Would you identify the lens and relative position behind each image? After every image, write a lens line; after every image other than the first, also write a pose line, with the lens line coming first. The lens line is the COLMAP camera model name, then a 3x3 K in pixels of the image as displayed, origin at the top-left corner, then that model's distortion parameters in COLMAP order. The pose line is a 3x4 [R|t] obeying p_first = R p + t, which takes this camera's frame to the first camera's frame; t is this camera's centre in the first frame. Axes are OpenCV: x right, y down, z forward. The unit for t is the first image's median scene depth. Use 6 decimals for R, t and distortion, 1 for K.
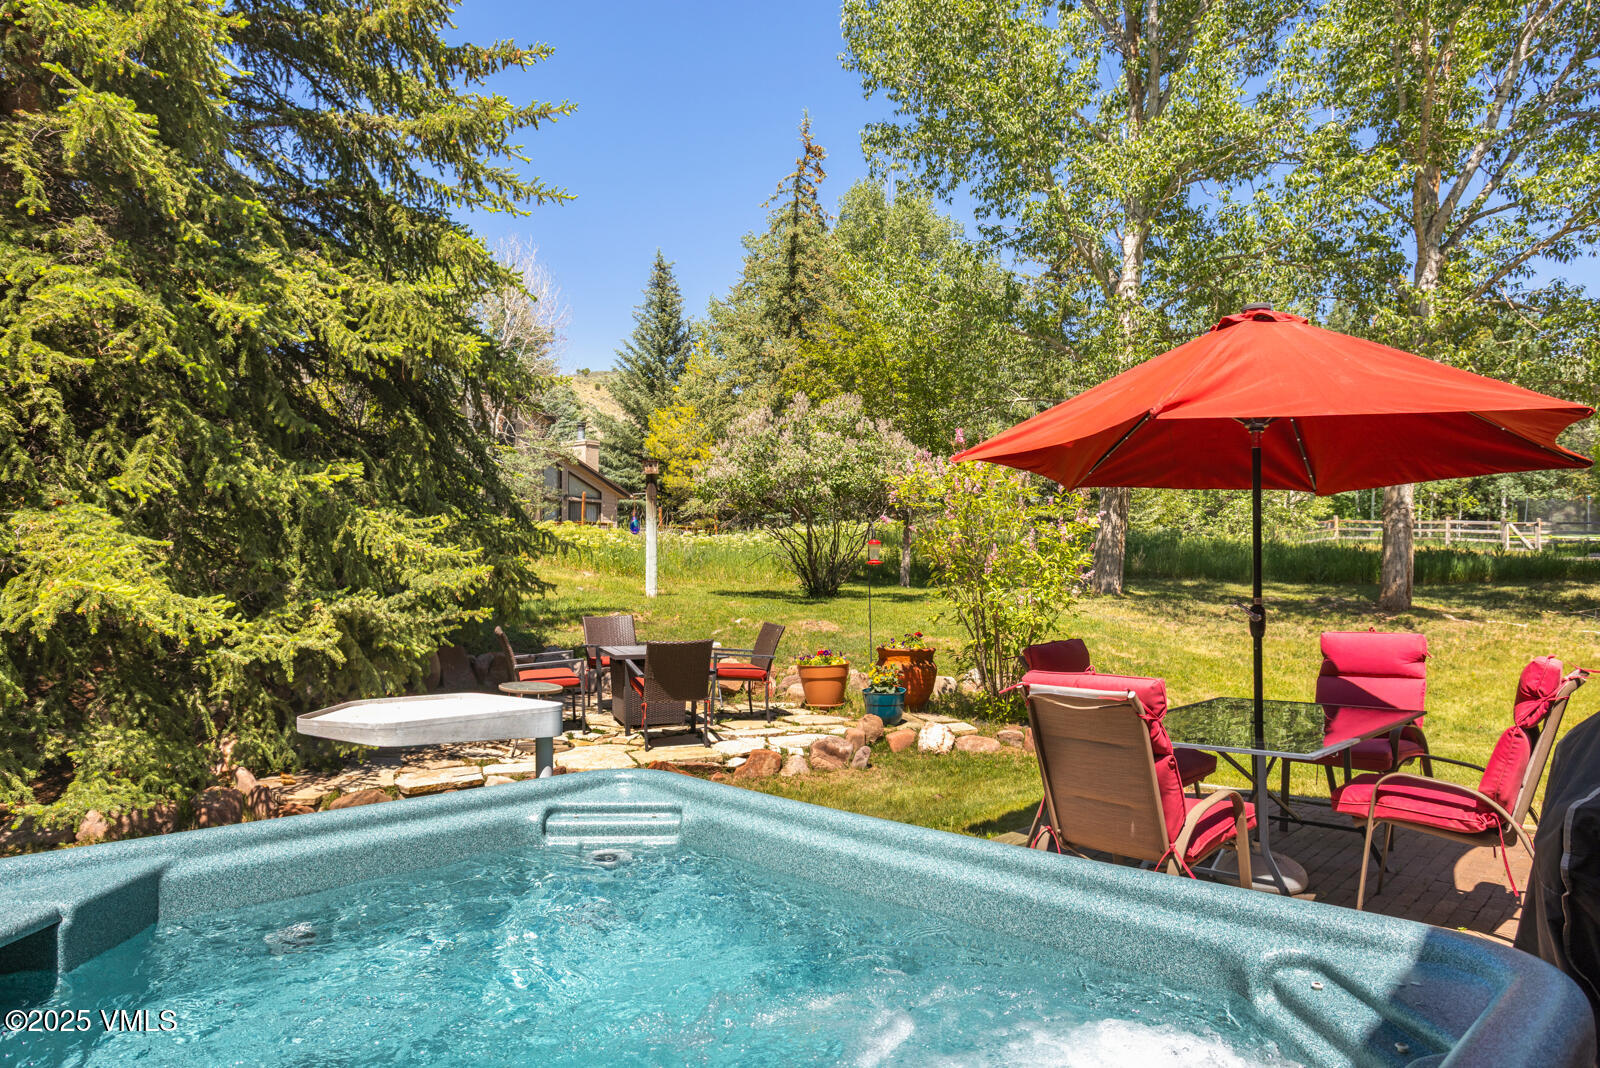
lens RADIAL K [[1020.9, 0, 796.6], [0, 1020.9, 530.5], [0, 0, 1]] dist [-0.005368, -0.000069]
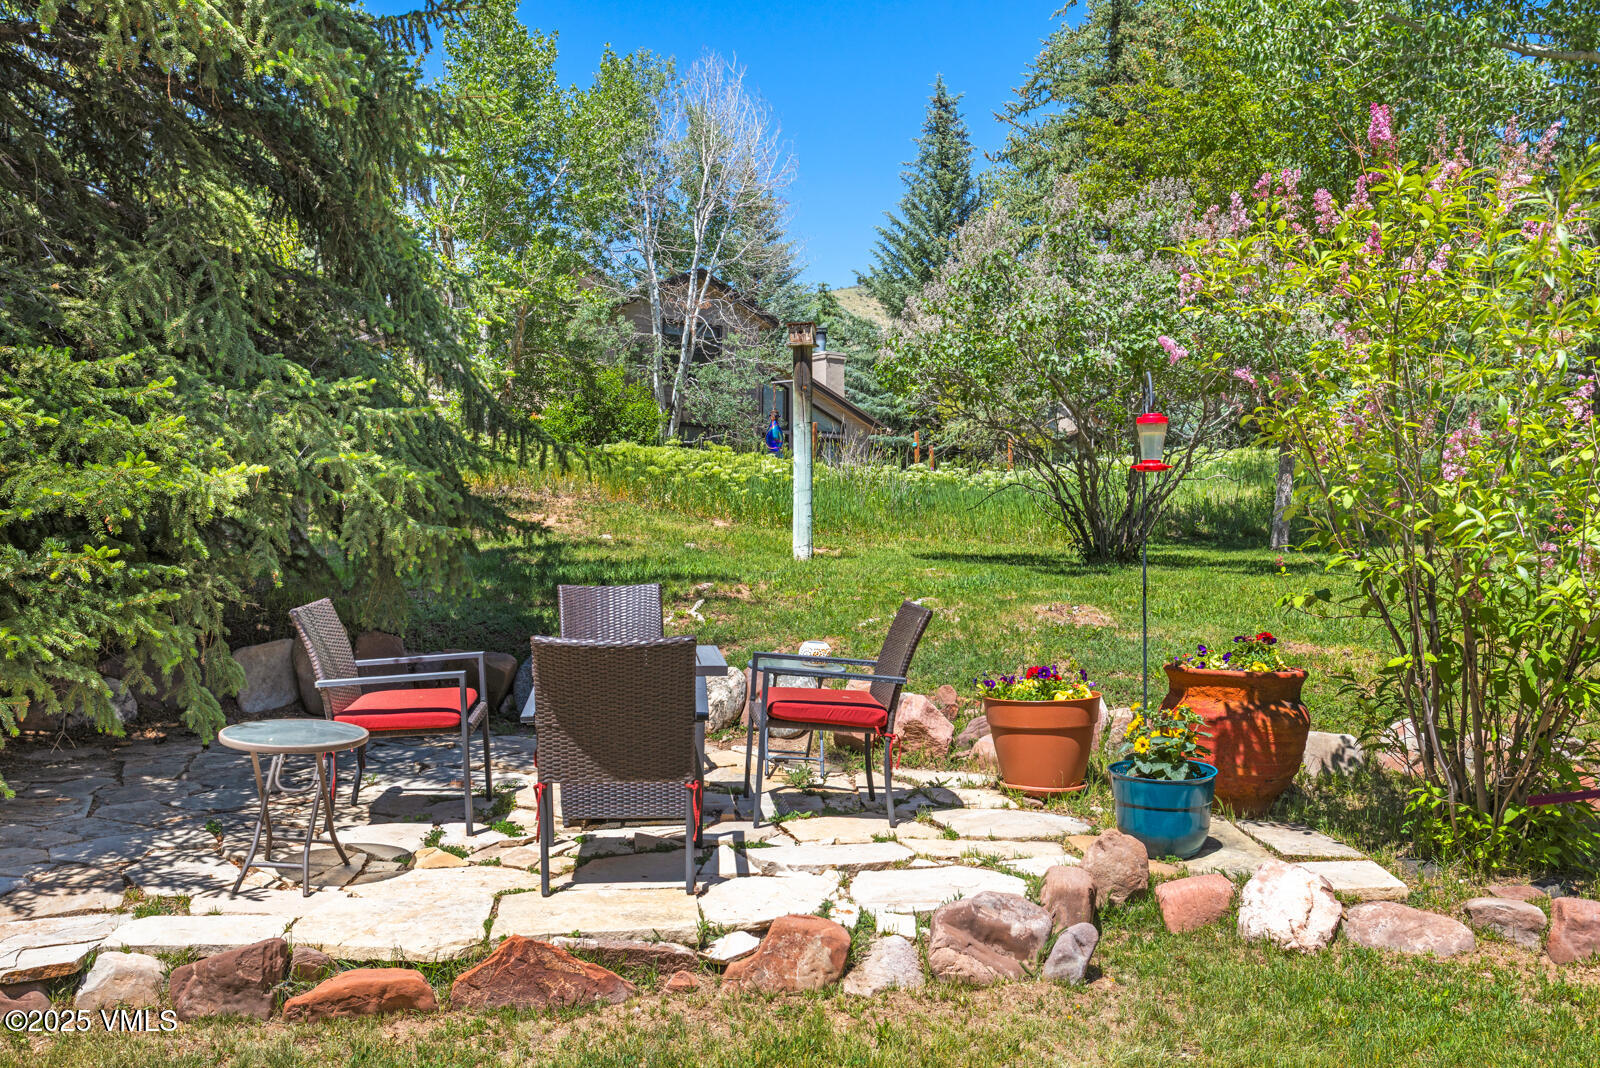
lens RADIAL K [[1292.8, 0, 771.5], [0, 1292.8, 575.9], [0, 0, 1]] dist [0.008704, 0.006377]
pose [[0.956526, 0.013171, -0.291348, 0.079634], [0.005101, 0.998071, 0.061867, 0.041105], [0.291601, -0.060664, 0.954615, 0.422479]]
